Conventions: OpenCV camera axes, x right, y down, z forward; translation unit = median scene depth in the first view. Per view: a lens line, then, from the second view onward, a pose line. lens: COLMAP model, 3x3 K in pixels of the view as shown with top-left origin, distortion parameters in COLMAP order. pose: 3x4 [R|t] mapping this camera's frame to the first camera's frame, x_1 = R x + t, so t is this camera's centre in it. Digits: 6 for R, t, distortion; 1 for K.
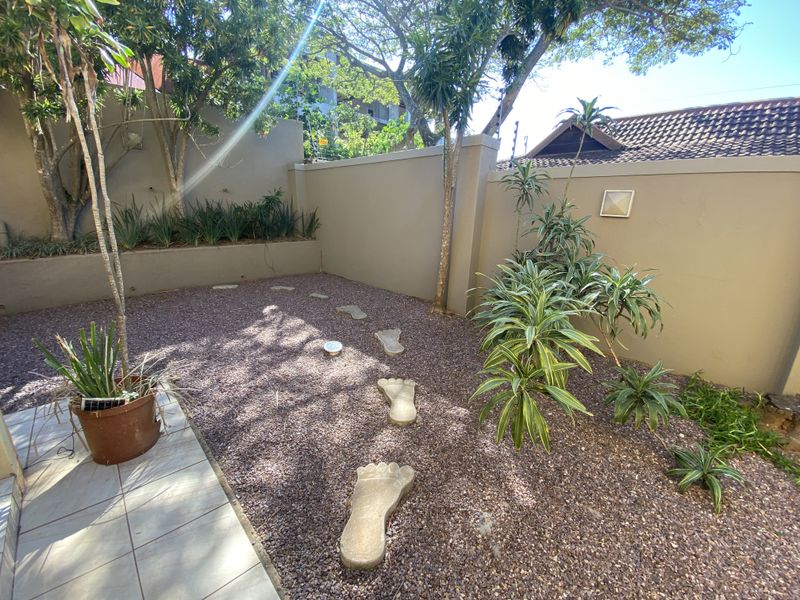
lens RADIAL K [[318.4, 0, 399.5], [0, 318.4, 295.7], [0, 0, 1]] dist [0.001968, -0.015275]
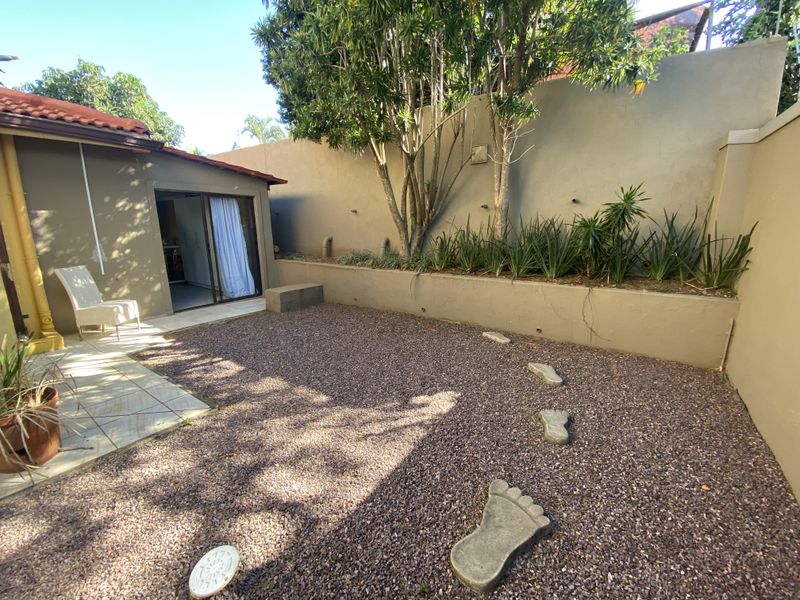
lens RADIAL K [[318.4, 0, 399.5], [0, 318.4, 295.7], [0, 0, 1]] dist [0.001968, -0.015275]
pose [[0.183072, 0.176173, -0.967185, 0.075165], [-0.253110, 0.959093, 0.126790, -0.148643], [0.949958, 0.221592, 0.220175, 0.608005]]
